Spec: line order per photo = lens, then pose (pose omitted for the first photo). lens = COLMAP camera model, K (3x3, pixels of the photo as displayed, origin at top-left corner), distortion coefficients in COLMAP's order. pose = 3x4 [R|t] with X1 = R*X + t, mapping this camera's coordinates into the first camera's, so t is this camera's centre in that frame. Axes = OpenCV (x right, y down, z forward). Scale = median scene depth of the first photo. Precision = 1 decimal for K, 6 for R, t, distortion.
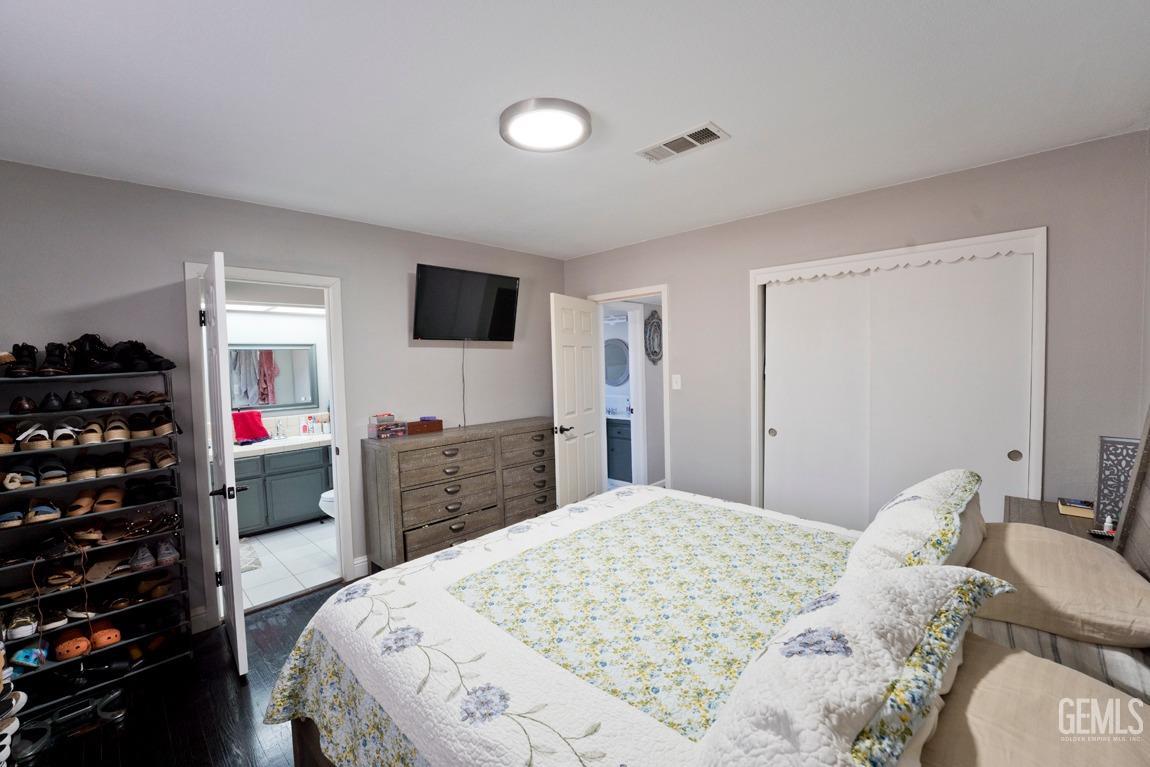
lens RADIAL K [[466.9, 0, 575.0], [0, 466.9, 383.5], [0, 0, 1]] dist [-0.026486, -0.000039]
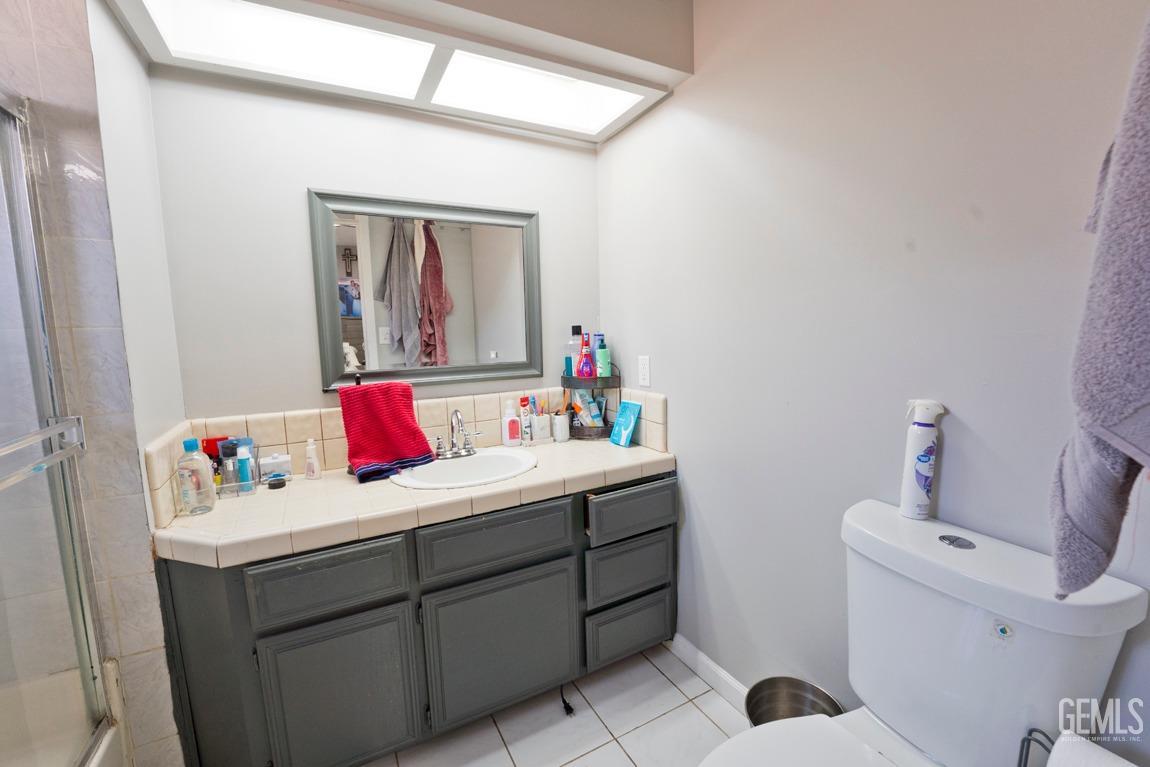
lens RADIAL K [[466.9, 0, 575.0], [0, 466.9, 383.5], [0, 0, 1]] dist [-0.026486, -0.000039]
pose [[0.952749, 0.040454, -0.301051, -0.406815], [-0.016233, 0.996457, 0.082526, 0.024811], [0.303323, -0.073740, 0.950030, 0.626461]]
